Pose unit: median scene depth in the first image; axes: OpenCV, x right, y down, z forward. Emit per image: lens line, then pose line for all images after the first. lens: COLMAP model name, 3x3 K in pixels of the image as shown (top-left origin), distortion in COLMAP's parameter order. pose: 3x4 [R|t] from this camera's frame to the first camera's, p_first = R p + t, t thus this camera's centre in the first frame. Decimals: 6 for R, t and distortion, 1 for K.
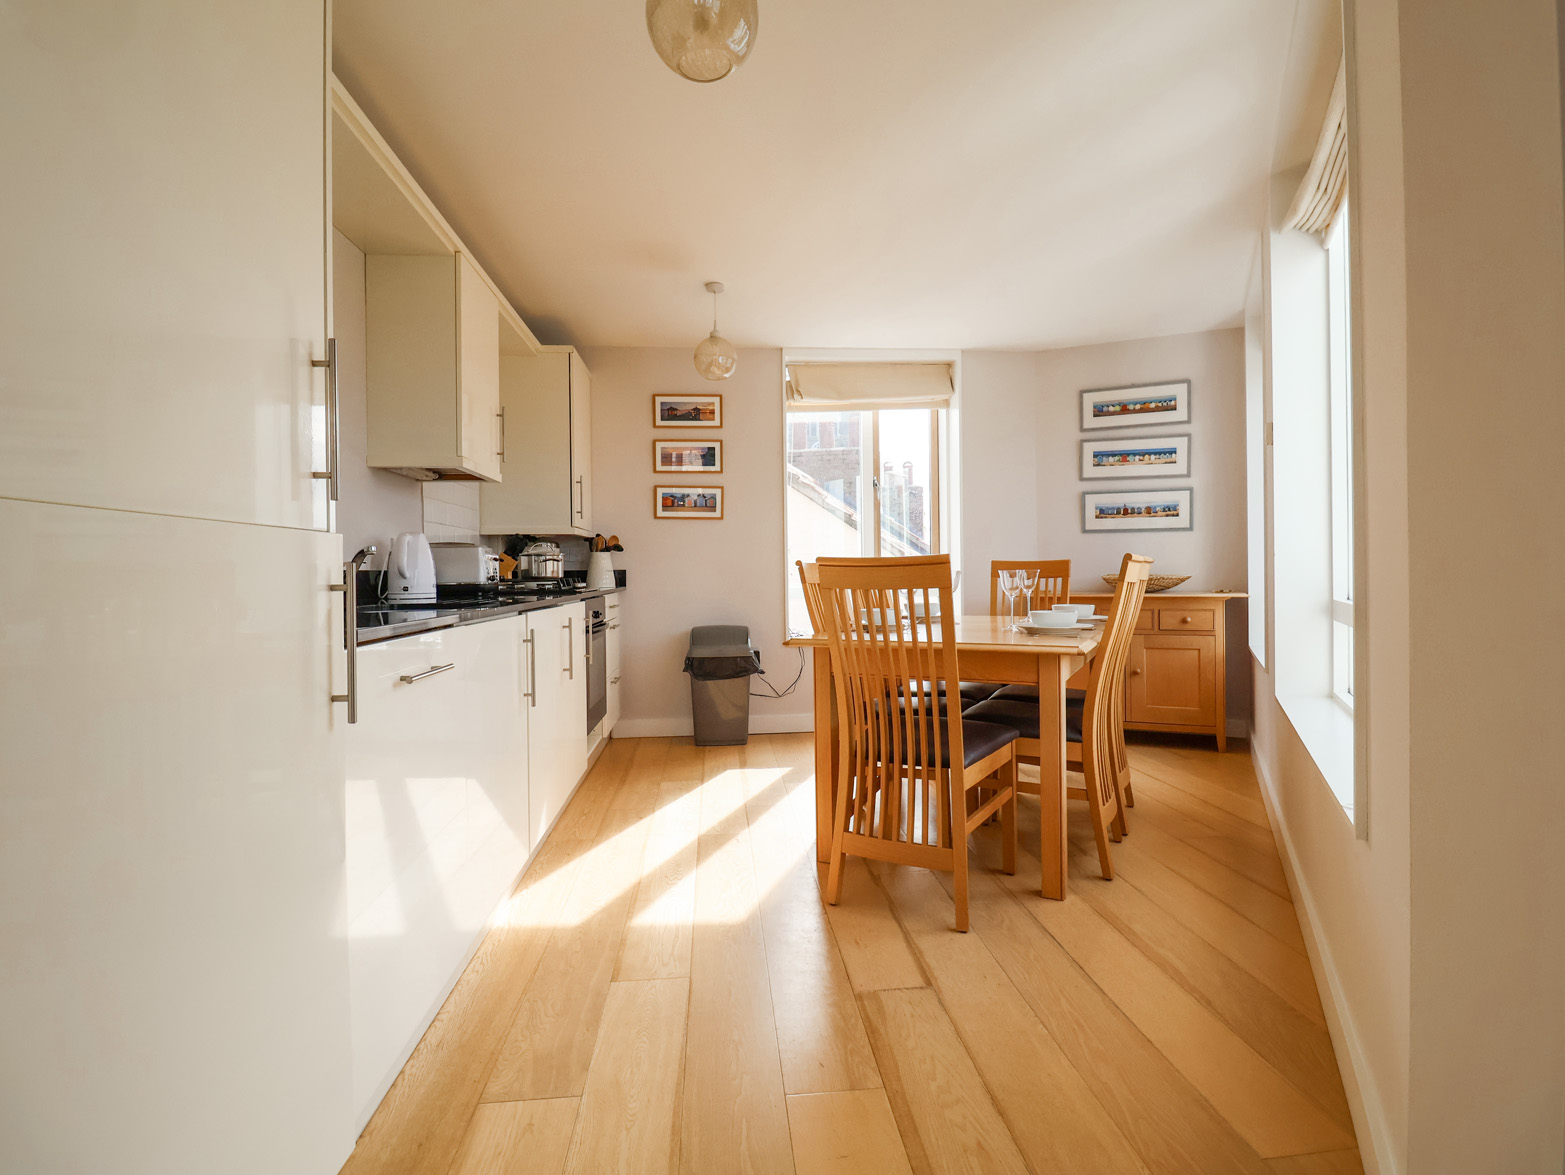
lens RADIAL K [[819.7, 0, 793.0], [0, 819.7, 581.5], [0, 0, 1]] dist [-0.002755, -0.001162]
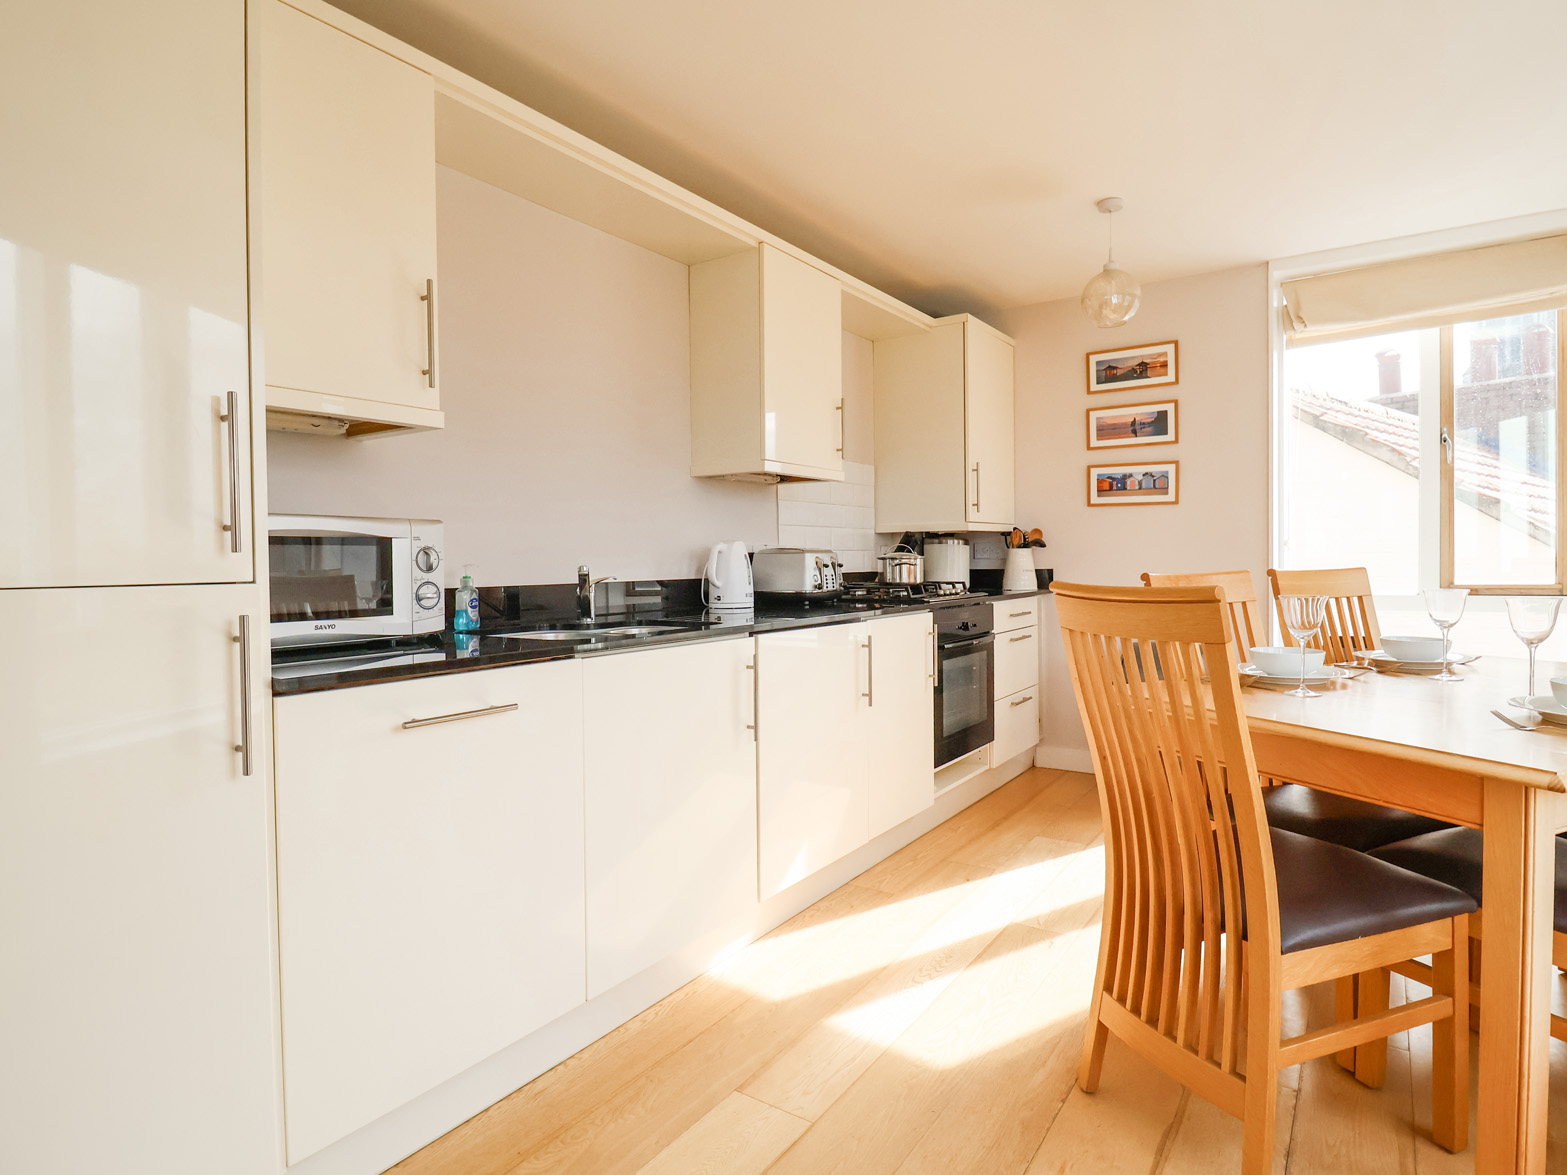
lens RADIAL K [[867.9, 0, 786.0], [0, 867.9, 579.6], [0, 0, 1]] dist [-0.001869, -0.000925]
pose [[0.770070, 0.017564, -0.637717, 0.163264], [-0.004402, 0.999743, 0.022220, -0.023557], [0.637944, -0.014304, 0.769950, 0.155587]]
